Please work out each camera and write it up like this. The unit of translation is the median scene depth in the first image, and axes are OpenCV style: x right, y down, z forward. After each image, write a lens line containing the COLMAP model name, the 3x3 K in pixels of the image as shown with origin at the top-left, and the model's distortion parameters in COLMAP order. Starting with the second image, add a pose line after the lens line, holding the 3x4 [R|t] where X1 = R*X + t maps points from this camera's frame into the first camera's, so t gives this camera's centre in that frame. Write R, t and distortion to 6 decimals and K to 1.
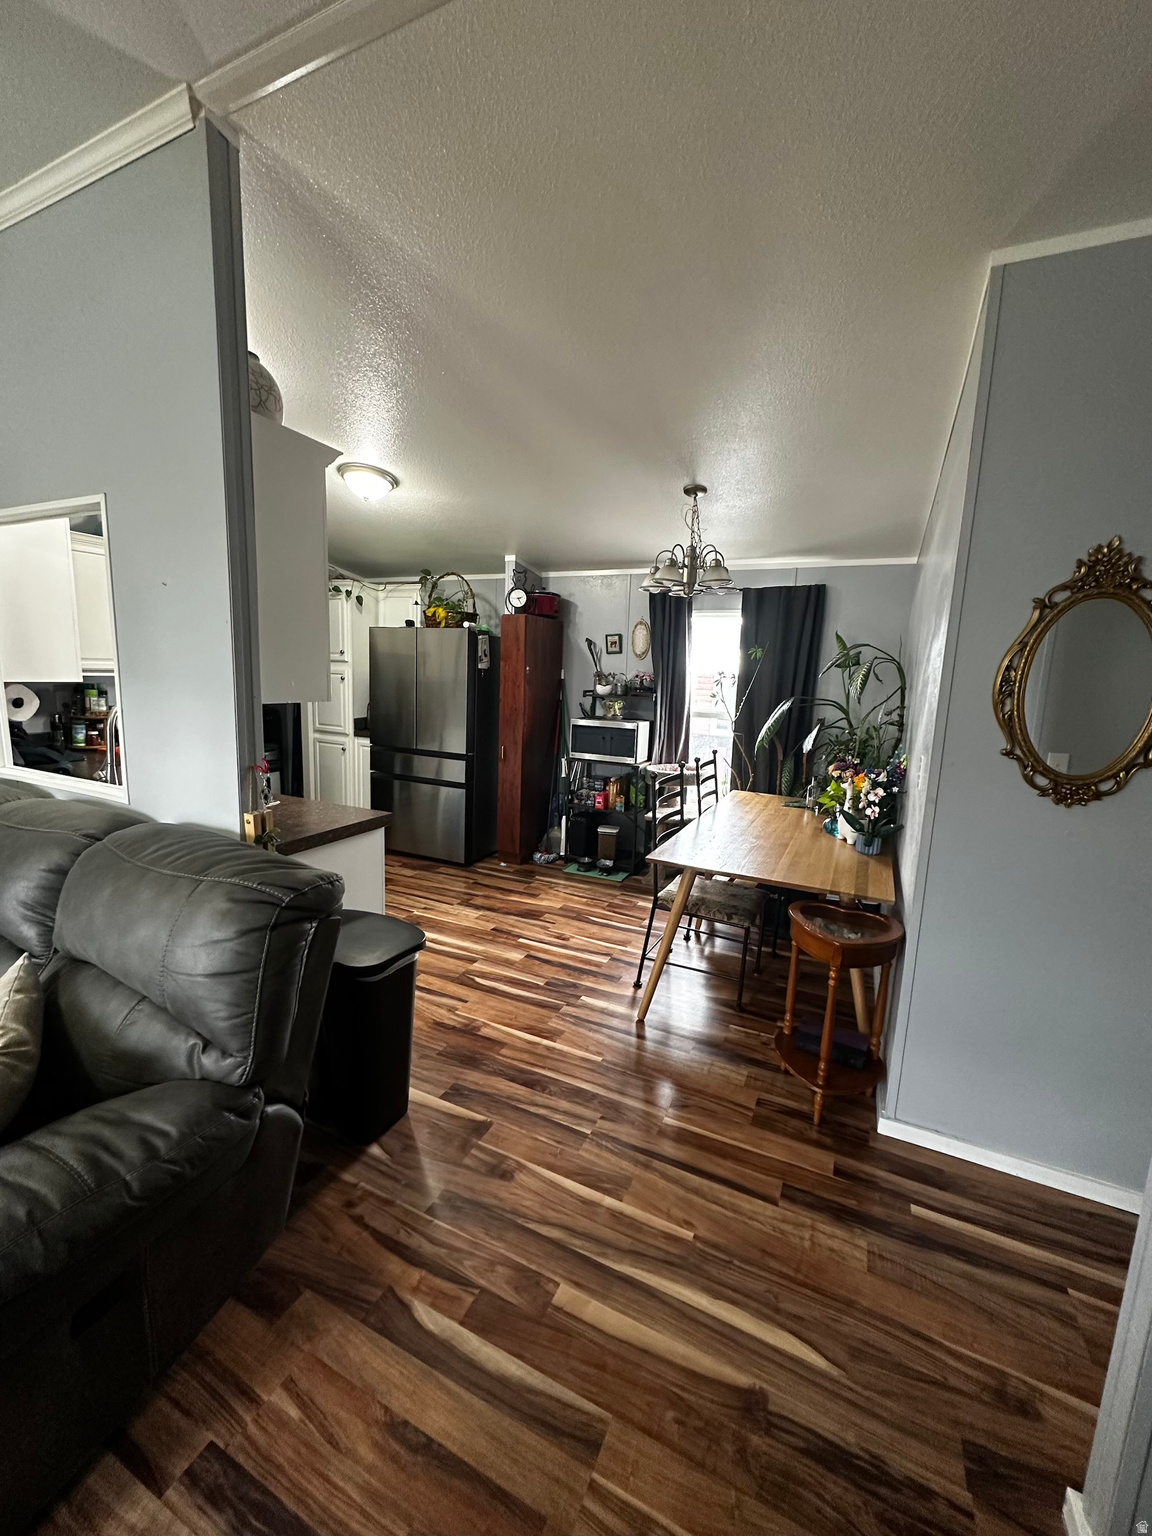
lens RADIAL K [[608.9, 0, 577.4], [0, 608.9, 765.4], [0, 0, 1]] dist [-0.000401, 0.000347]
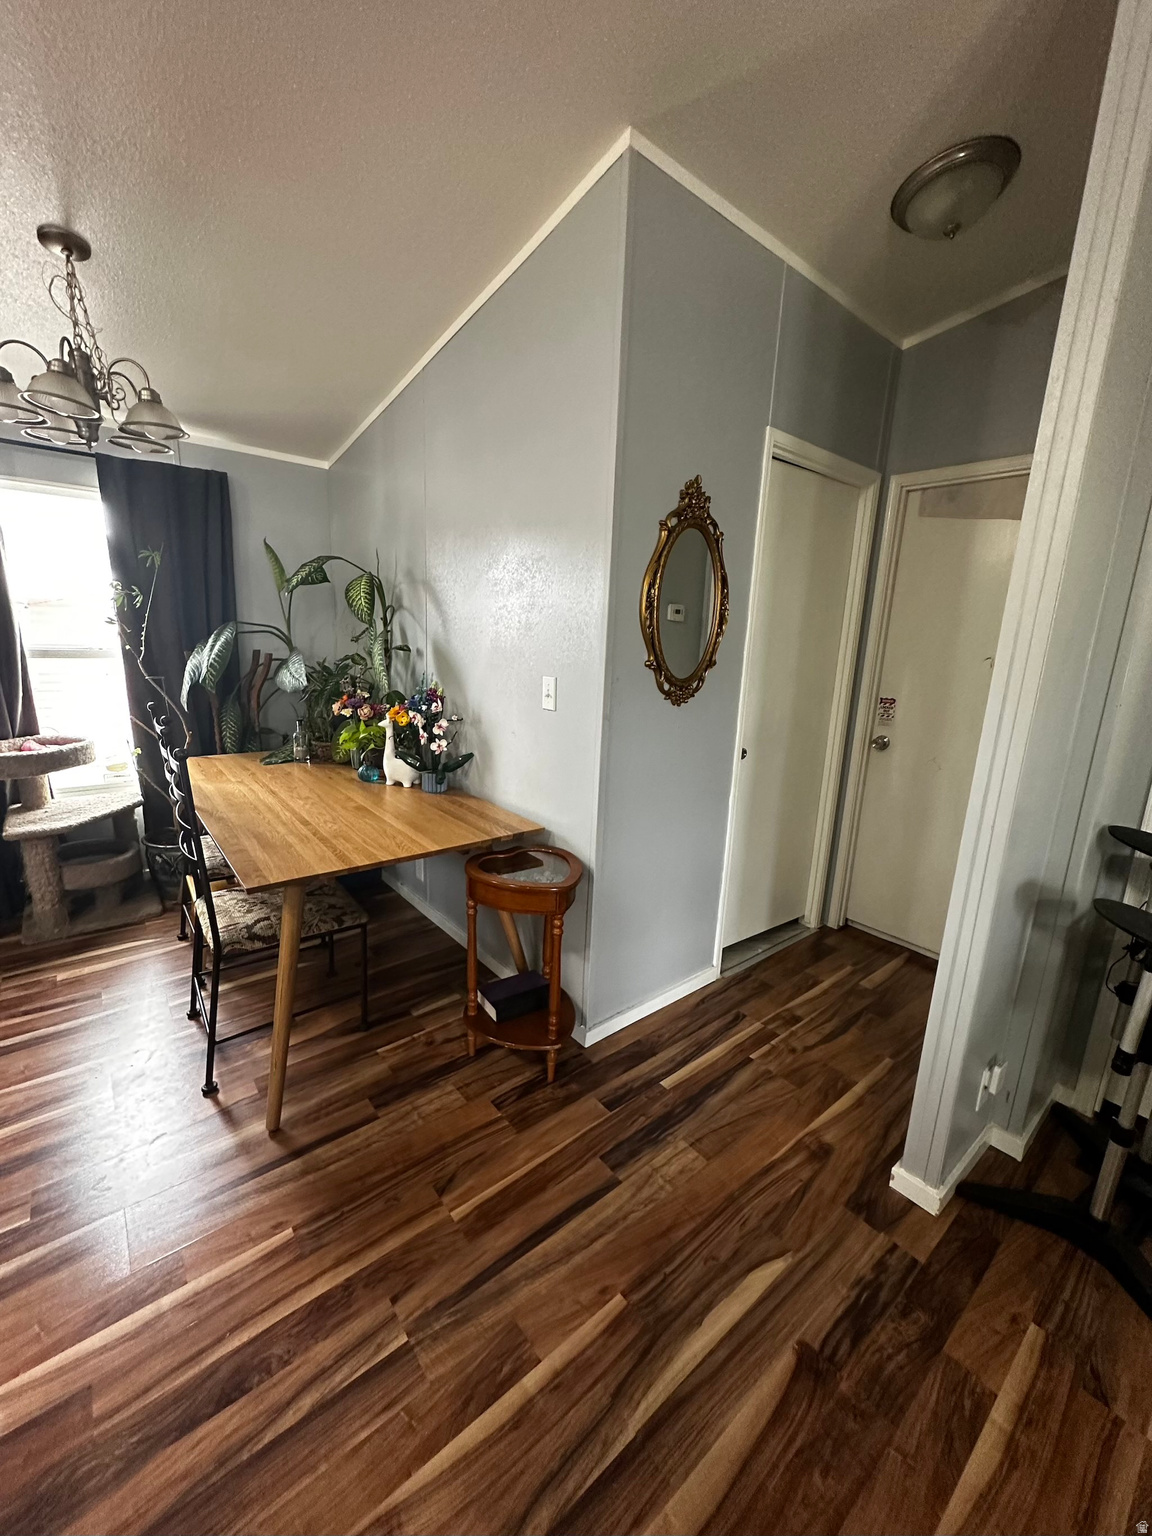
lens RADIAL K [[608.9, 0, 575.9], [0, 608.9, 765.7], [0, 0, 1]] dist [-0.000401, 0.000347]
pose [[0.431373, -0.215215, 0.876128, -0.296361], [0.115618, 0.976310, 0.182897, -0.048205], [-0.894734, 0.022400, 0.446037, 0.520384]]
